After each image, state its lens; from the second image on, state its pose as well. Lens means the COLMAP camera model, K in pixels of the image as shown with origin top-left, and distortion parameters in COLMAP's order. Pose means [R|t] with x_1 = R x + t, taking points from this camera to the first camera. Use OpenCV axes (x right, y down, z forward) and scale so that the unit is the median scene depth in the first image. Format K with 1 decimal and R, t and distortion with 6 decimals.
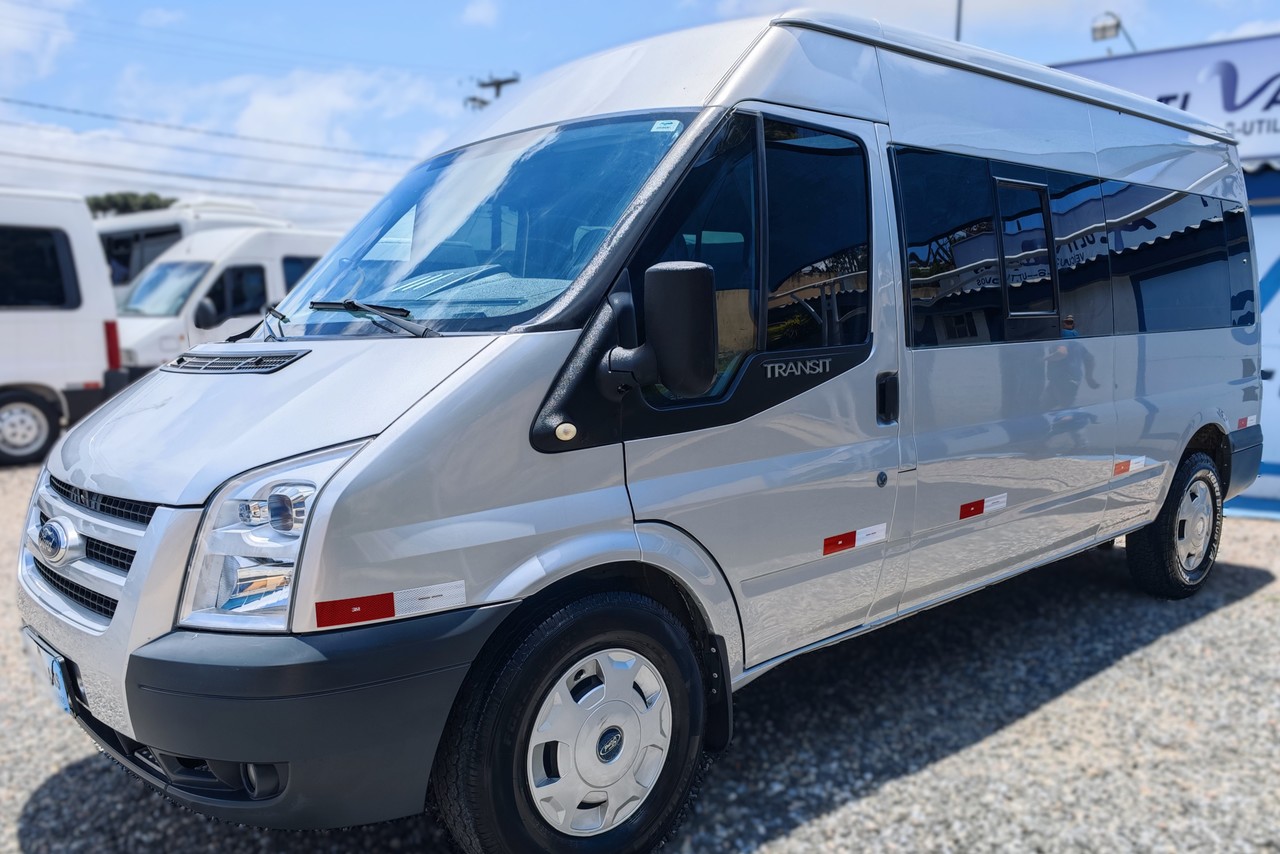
lens RADIAL K [[973.5, 0, 638.8], [0, 973.5, 457.7], [0, 0, 1]] dist [0.027145, -0.056033]
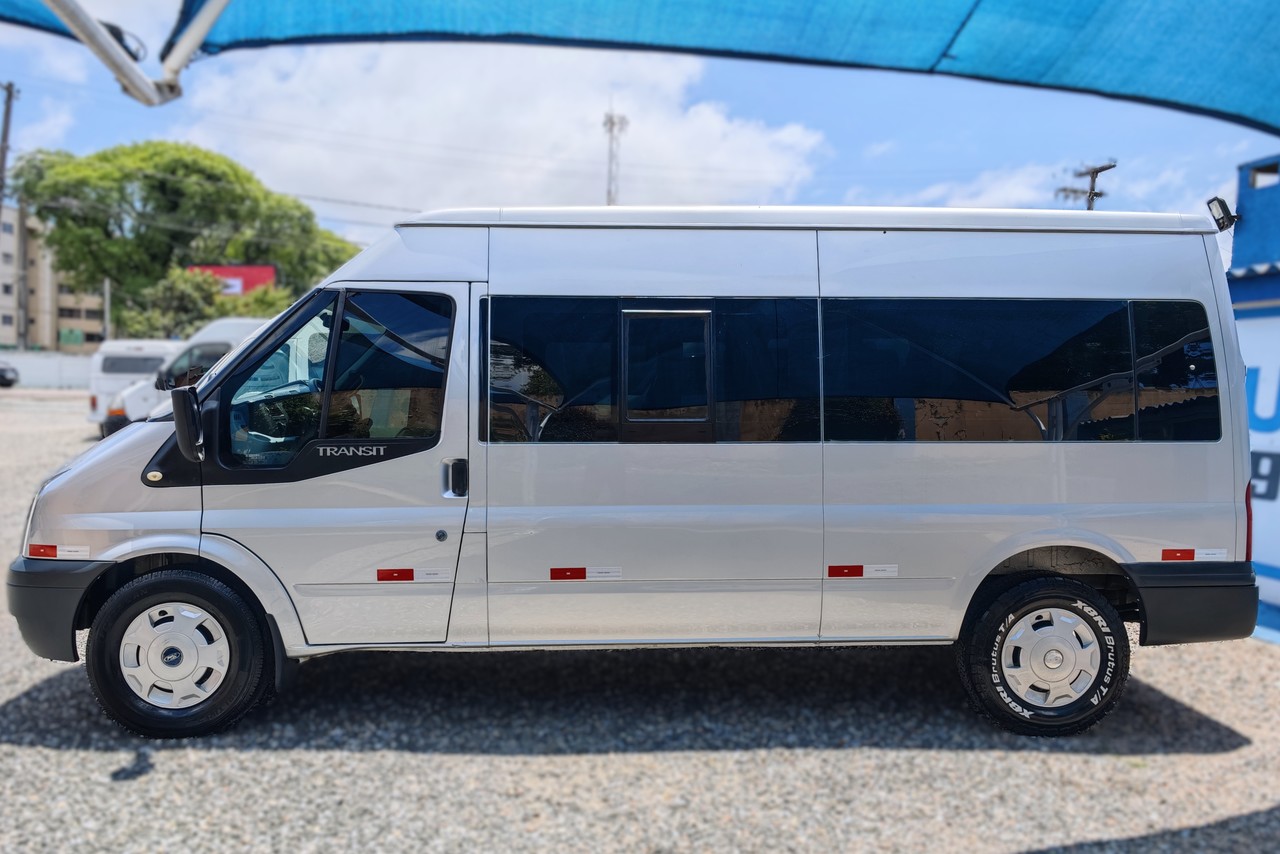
lens RADIAL K [[873.2, 0, 638.4], [0, 873.2, 436.0], [0, 0, 1]] dist [0.022611, -0.030777]
pose [[0.782453, 0.046813, -0.620948, 1.214149], [-0.103627, 0.993055, -0.055714, -0.076331], [0.614027, 0.107940, 0.781869, 0.182483]]
